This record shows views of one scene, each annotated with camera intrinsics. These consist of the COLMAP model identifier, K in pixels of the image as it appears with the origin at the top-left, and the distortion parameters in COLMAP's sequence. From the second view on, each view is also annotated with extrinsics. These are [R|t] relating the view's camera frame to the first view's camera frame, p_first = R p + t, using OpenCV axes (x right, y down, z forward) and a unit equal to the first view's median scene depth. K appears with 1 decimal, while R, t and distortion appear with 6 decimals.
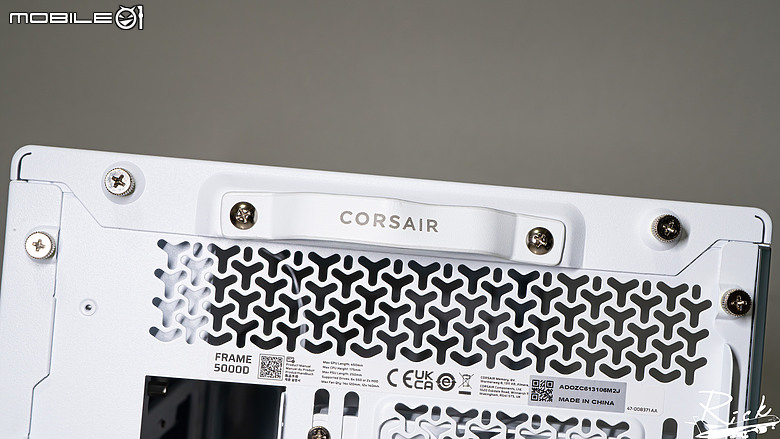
lens RADIAL K [[1304.2, 0, 390.0], [0, 1304.2, 219.5], [0, 0, 1]] dist [0.010978, 0.068302]
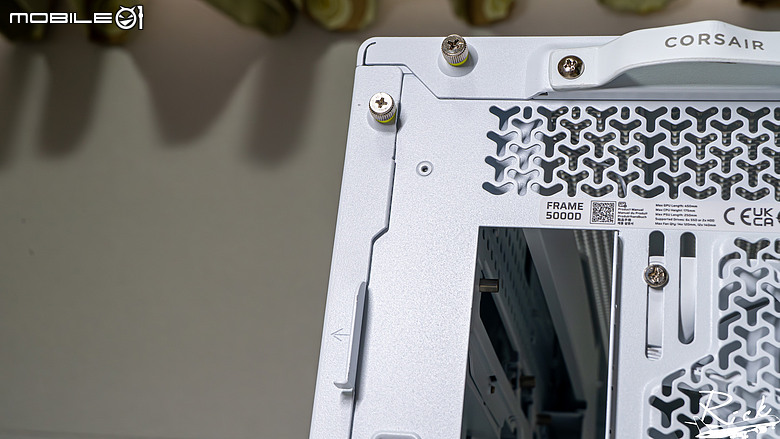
lens RADIAL K [[1304.2, 0, 390.0], [0, 1304.2, 219.5], [0, 0, 1]] dist [0.010978, 0.068302]
pose [[0.974534, -0.066611, -0.214116, -0.036624], [-0.020304, 0.924727, -0.380088, 0.501416], [0.223317, 0.374757, 0.899826, 0.066620]]
